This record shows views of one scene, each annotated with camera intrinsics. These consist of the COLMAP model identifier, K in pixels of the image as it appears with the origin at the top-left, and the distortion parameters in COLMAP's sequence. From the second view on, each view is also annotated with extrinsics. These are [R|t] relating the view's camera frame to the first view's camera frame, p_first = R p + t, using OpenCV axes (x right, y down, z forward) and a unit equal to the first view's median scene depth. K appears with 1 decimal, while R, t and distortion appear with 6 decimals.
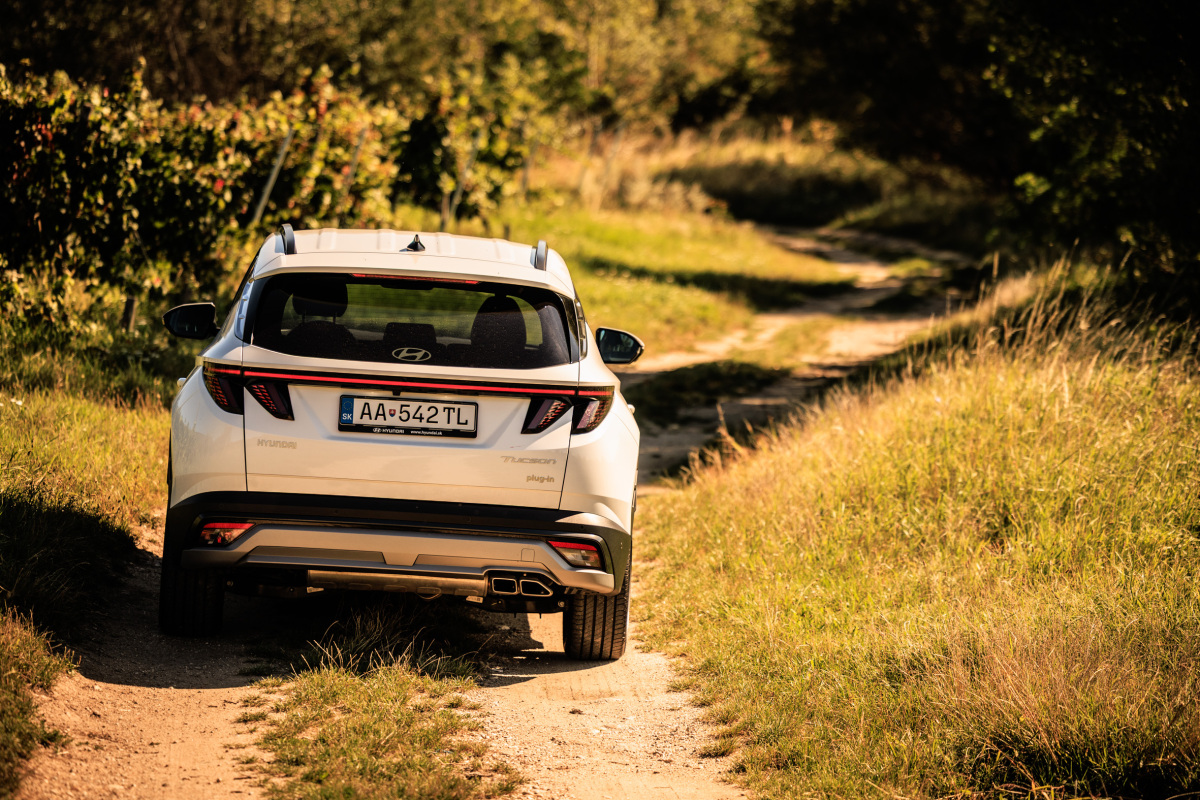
lens RADIAL K [[4692.3, 0, 600.0], [0, 4692.3, 400.0], [0, 0, 1]] dist [-0.152937, -2.518749]
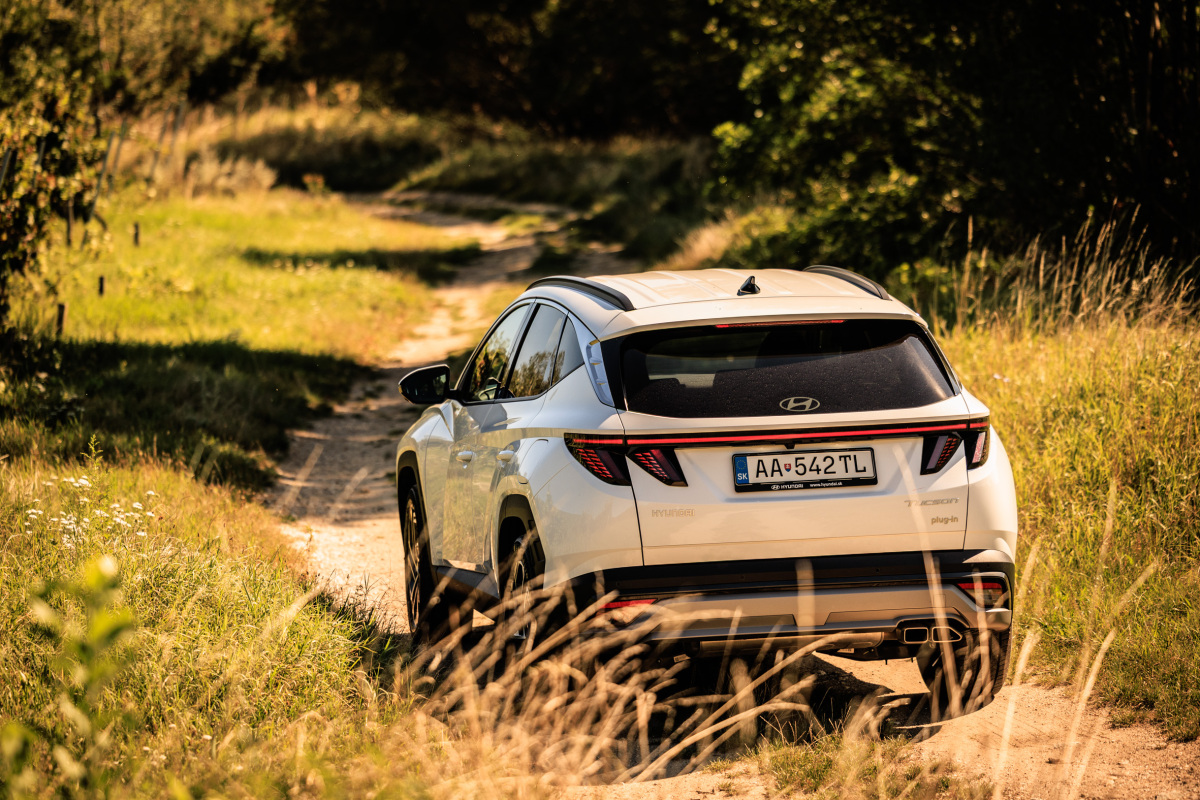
lens RADIAL K [[4692.3, 0, 600.0], [0, 4692.3, 400.0], [0, 0, 1]] dist [-0.152937, -2.518749]
pose [[0.984359, -0.102358, 0.143389, -0.215458], [0.100489, 0.994732, 0.020241, -0.033747], [-0.144705, -0.005516, 0.989459, 0.064744]]
